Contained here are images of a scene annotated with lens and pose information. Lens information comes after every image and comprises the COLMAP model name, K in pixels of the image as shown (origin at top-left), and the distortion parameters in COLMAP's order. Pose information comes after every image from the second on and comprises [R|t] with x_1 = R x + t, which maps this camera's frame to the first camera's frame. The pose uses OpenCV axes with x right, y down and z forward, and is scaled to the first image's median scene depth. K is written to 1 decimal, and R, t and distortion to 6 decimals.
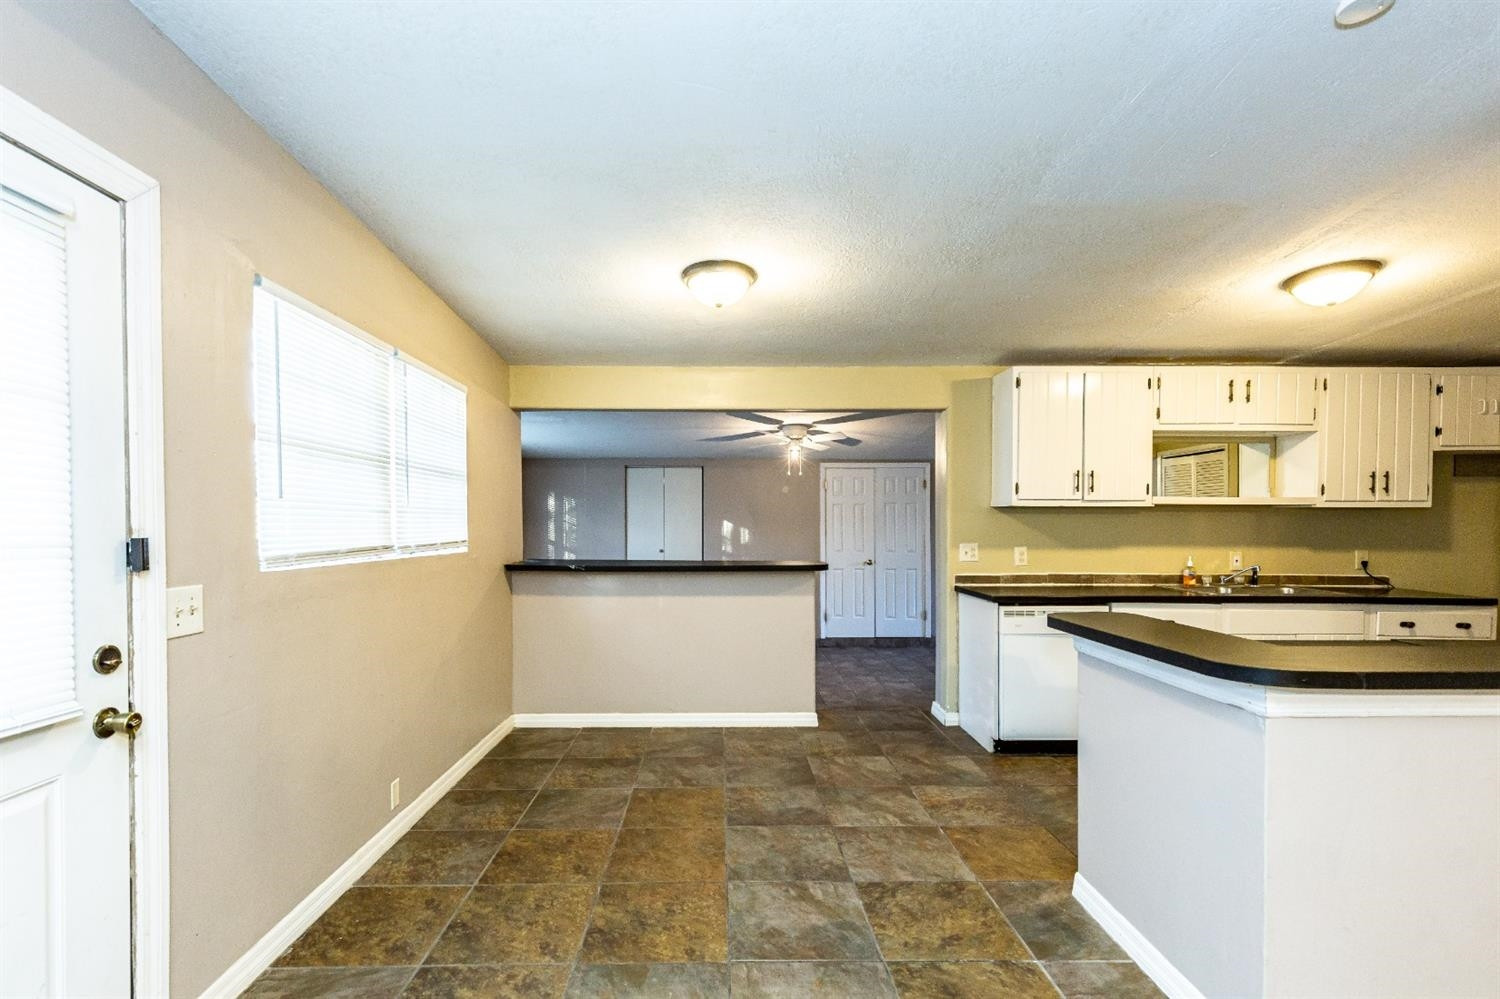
lens RADIAL K [[675.1, 0, 746.5], [0, 675.1, 536.0], [0, 0, 1]] dist [0.000180, -0.000068]
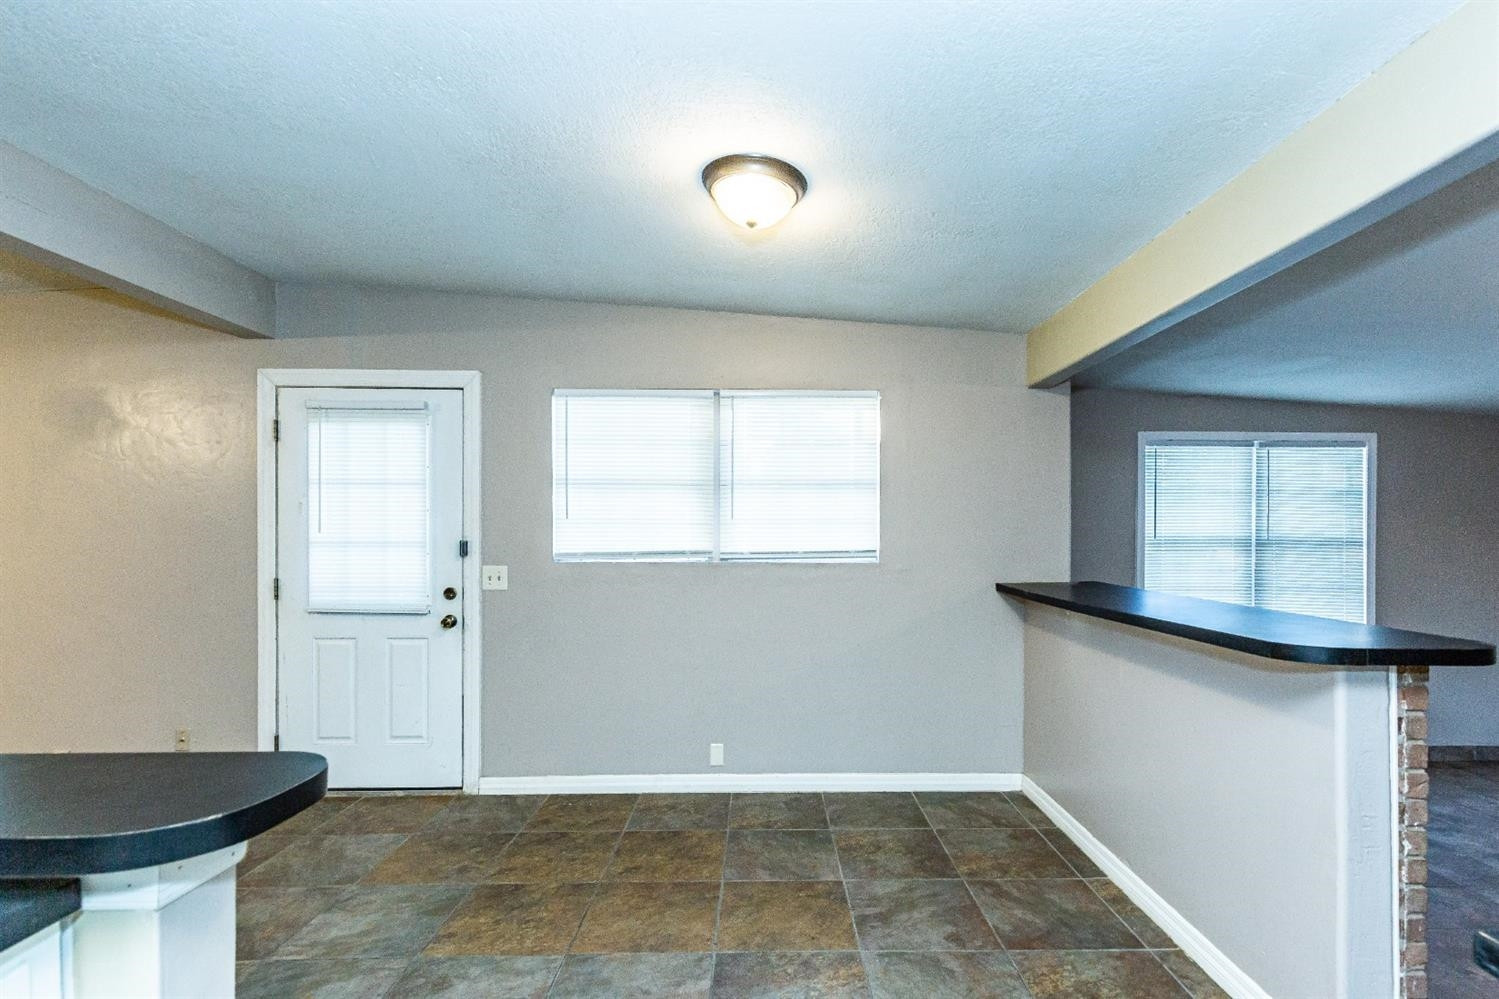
lens RADIAL K [[715.0, 0, 789.6], [0, 715.0, 540.0], [0, 0, 1]] dist [0.001757, 0.000143]
pose [[-0.005255, 0.006907, -0.999962, 0.521853], [-0.016535, 0.999839, 0.006993, -0.011956], [0.999849, 0.016571, -0.005140, 0.769836]]
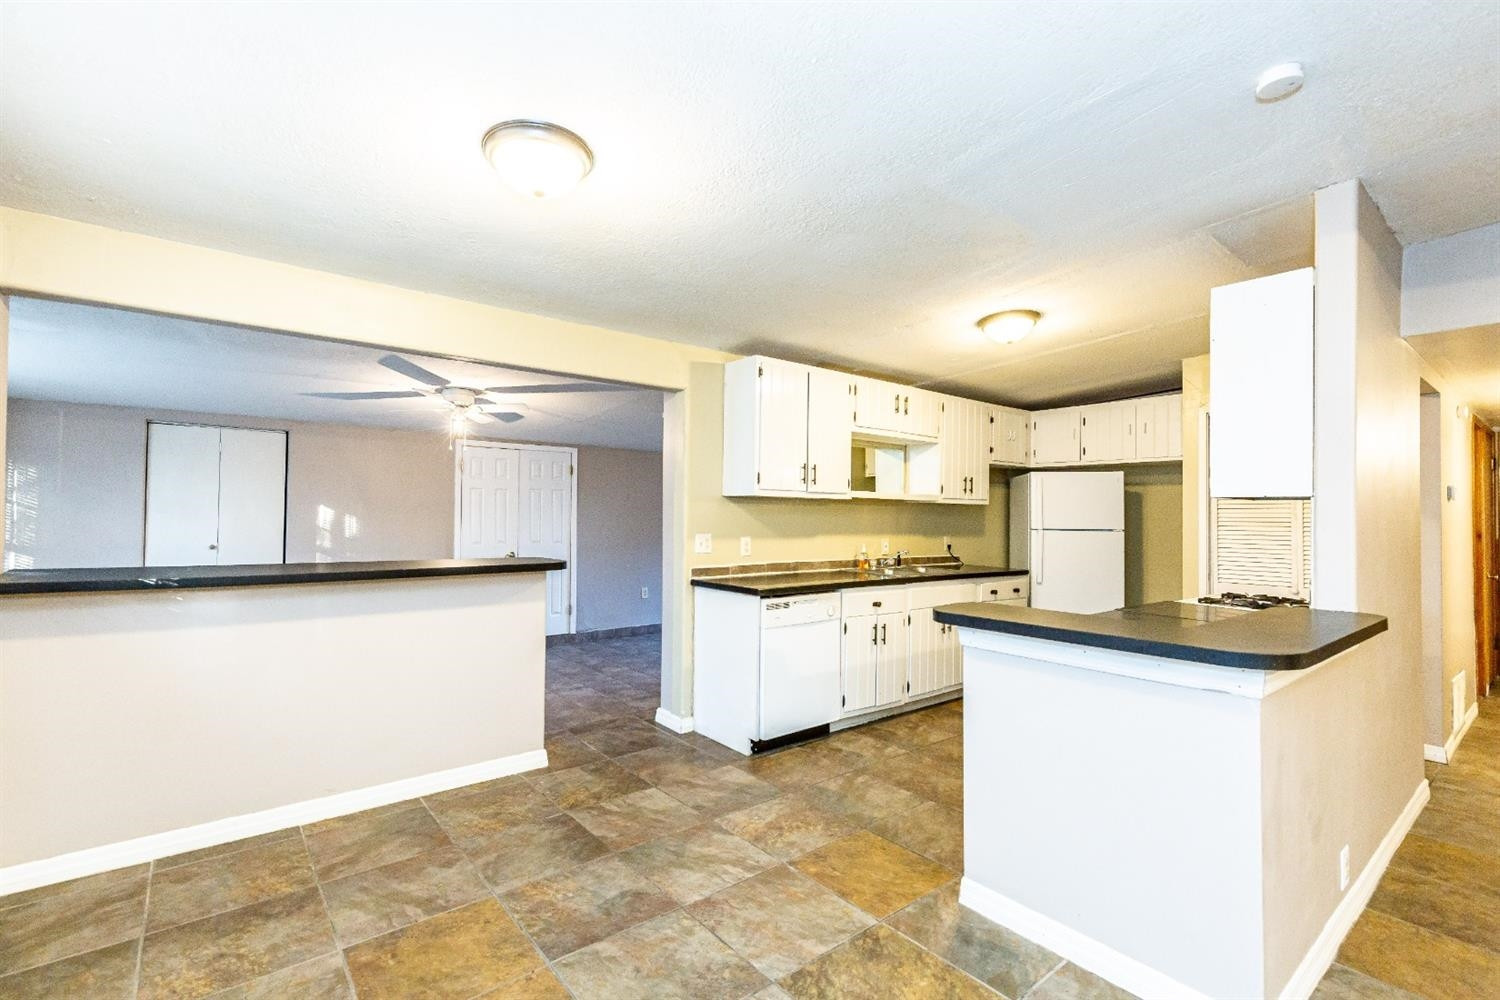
lens RADIAL K [[659.1, 0, 750.0], [0, 659.1, 500.0], [0, 0, 1]] dist [0.002642, -0.000180]
pose [[0.796391, 0.022454, 0.604366, -0.197893], [0.000040, 0.999309, -0.037181, -0.002356], [-0.604783, 0.029635, 0.795839, 0.248350]]
